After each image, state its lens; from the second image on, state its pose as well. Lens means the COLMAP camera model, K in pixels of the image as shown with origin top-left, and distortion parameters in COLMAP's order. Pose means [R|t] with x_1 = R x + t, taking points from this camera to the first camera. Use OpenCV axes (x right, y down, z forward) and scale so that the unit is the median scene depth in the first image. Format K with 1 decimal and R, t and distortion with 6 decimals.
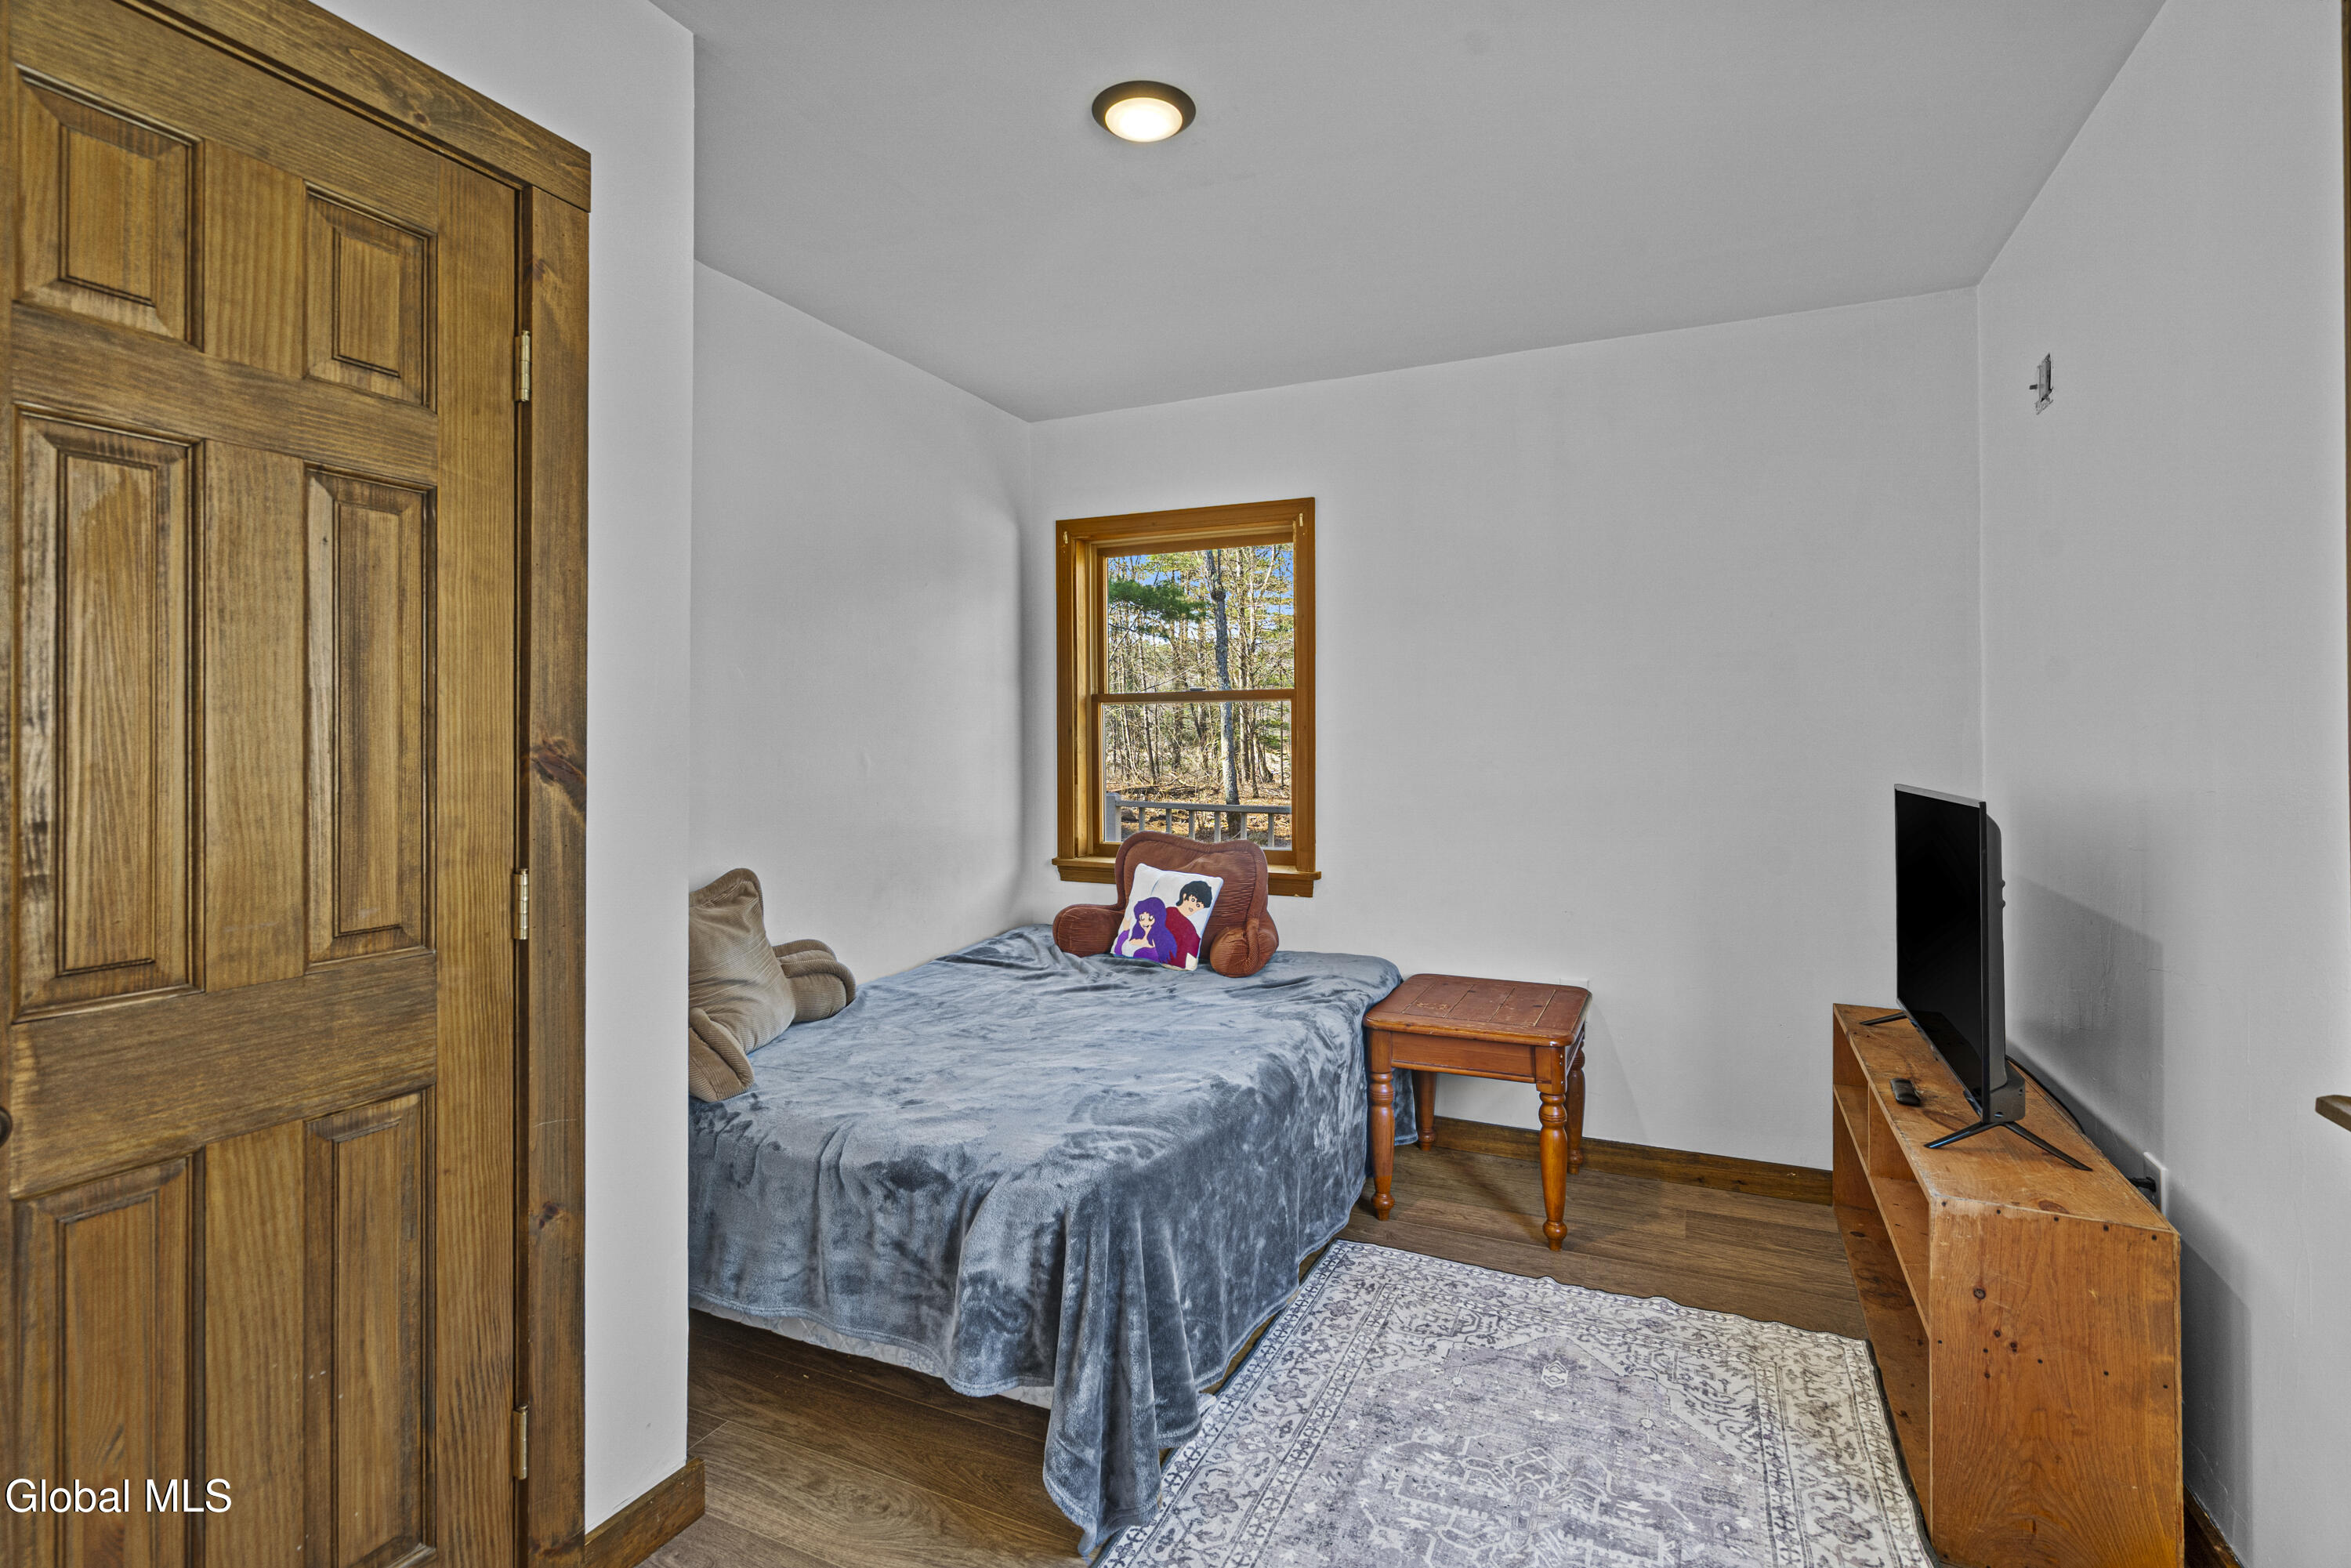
lens RADIAL K [[1115.1, 0, 1182.3], [0, 1115.1, 745.3], [0, 0, 1]] dist [-0.001625, 0.000072]
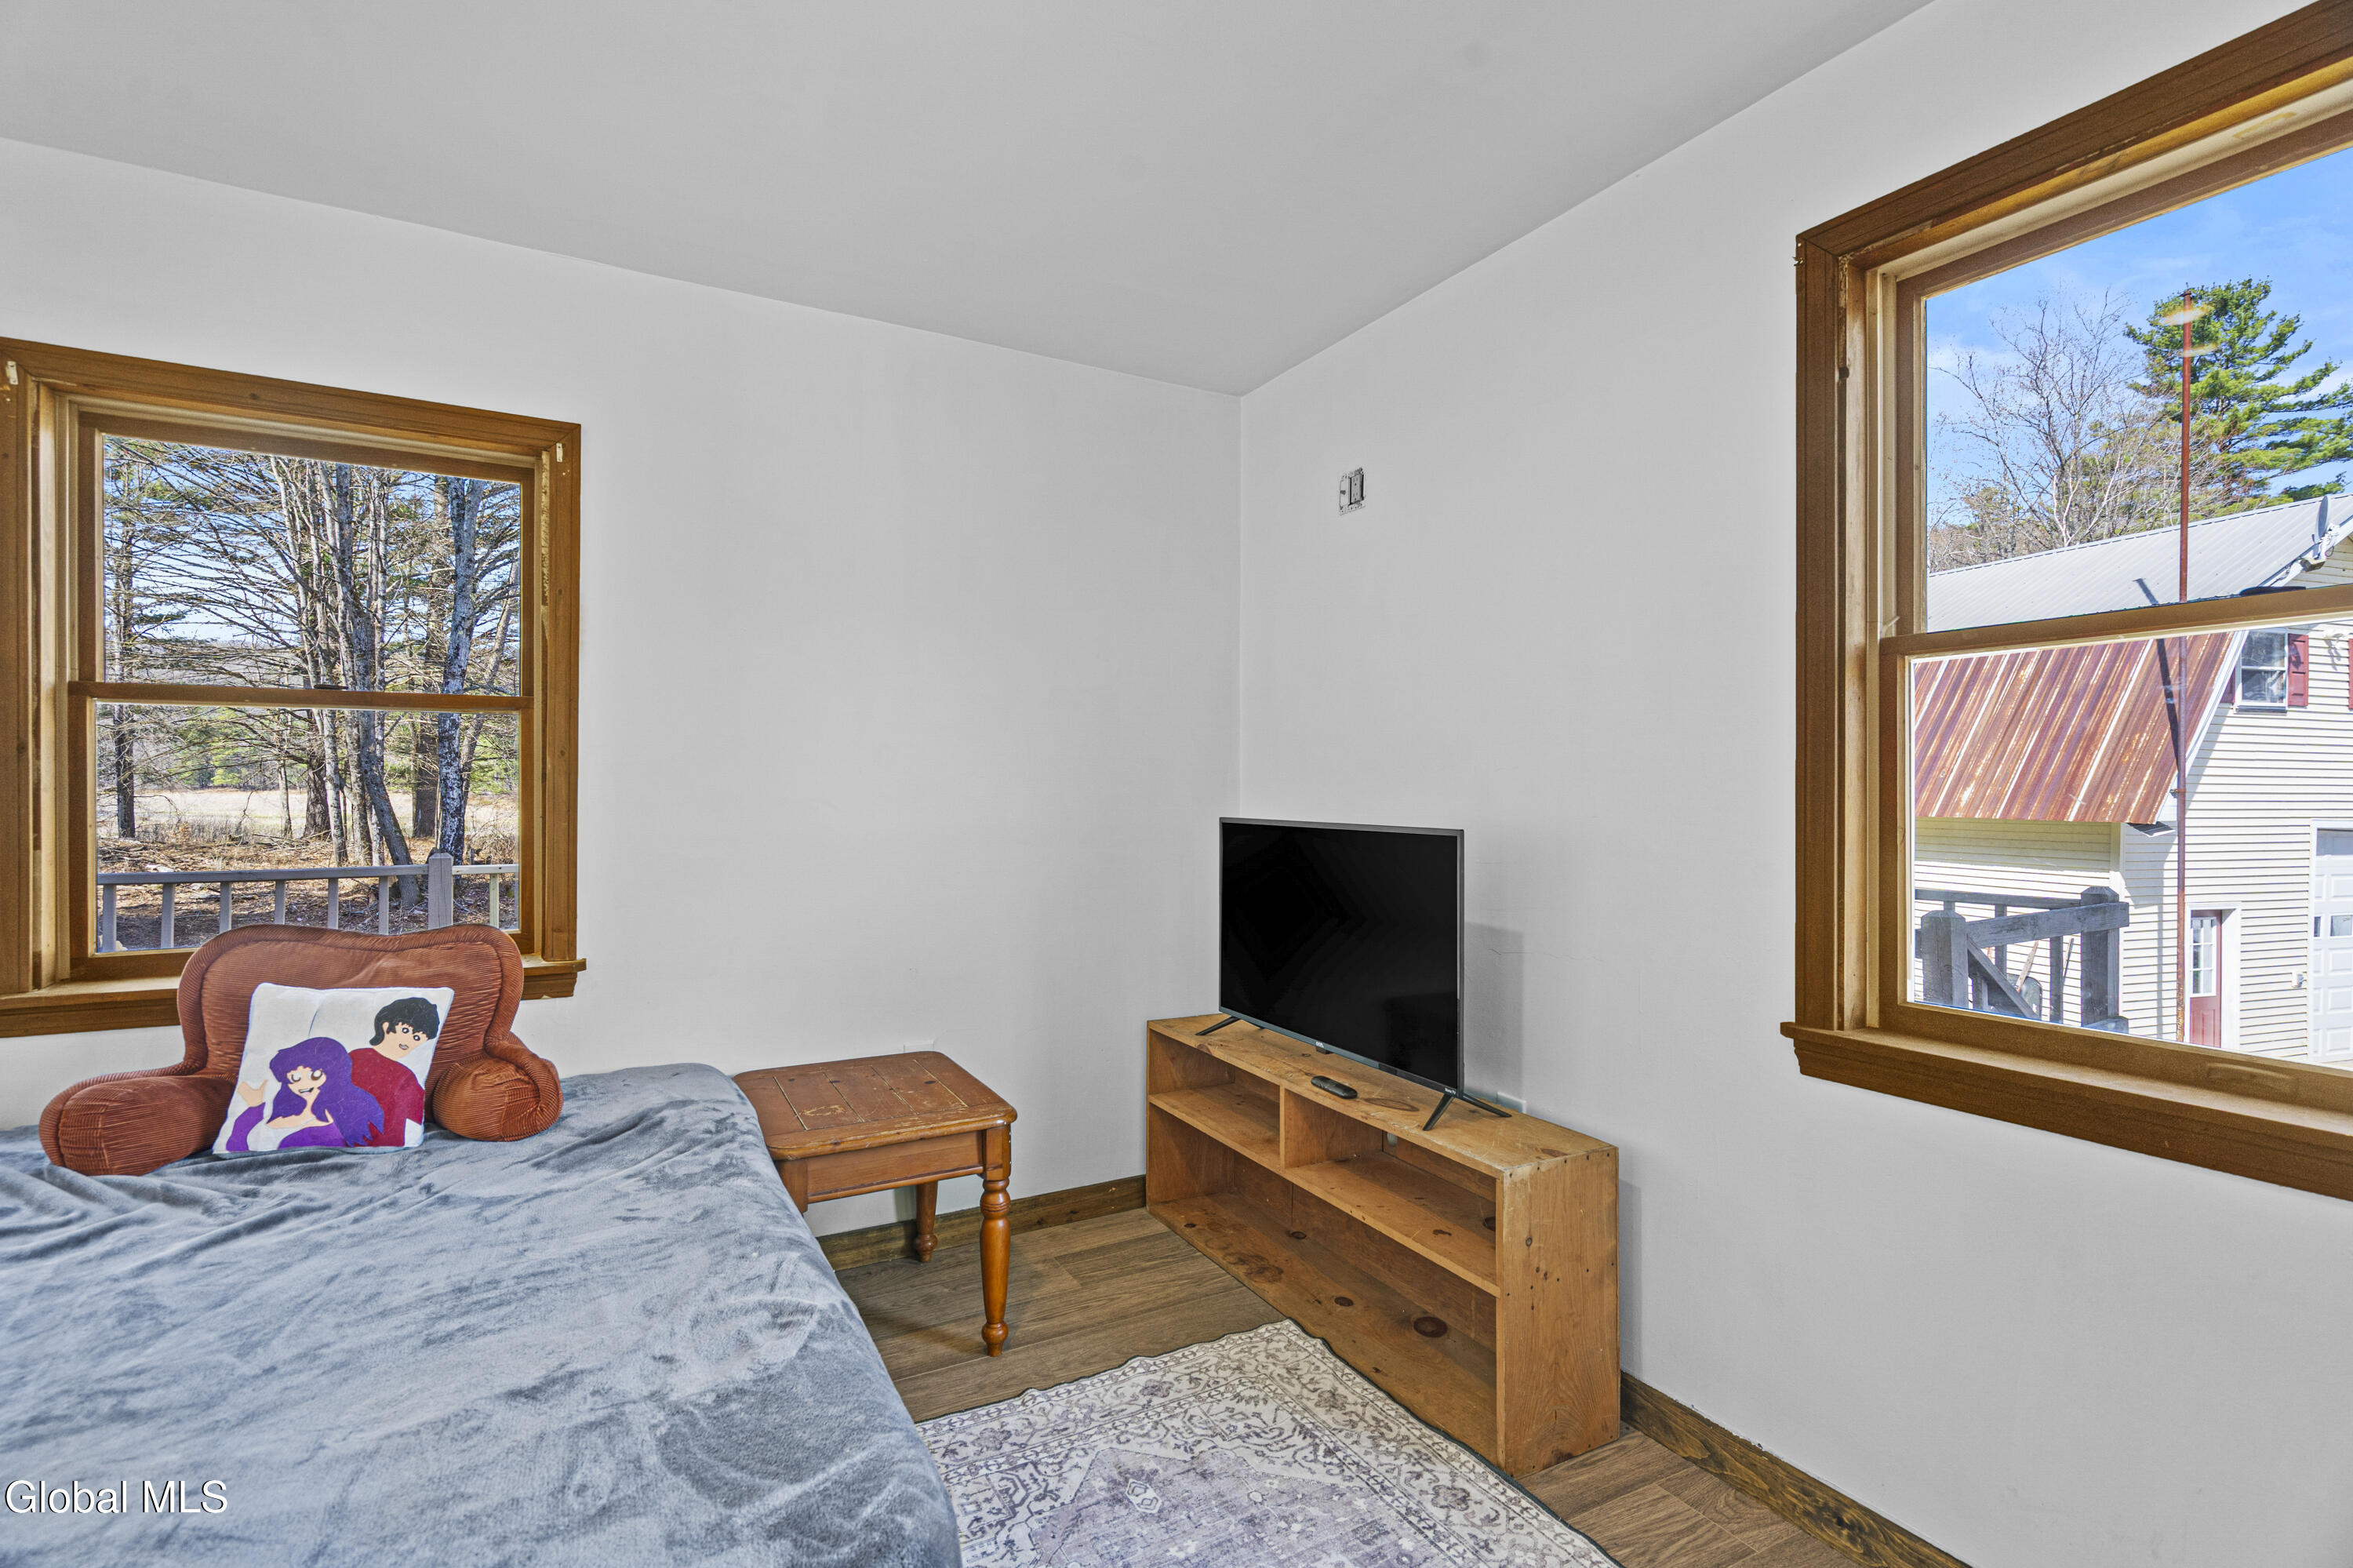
lens RADIAL K [[1089.3, 0, 1176.5], [0, 1089.3, 784.0], [0, 0, 1]] dist [-0.006521, 0.000562]
pose [[0.588327, 0.002540, 0.808619, -0.273269], [-0.004457, 0.999990, 0.000102, 0.002252], [-0.808611, -0.003663, 0.588332, 0.378857]]
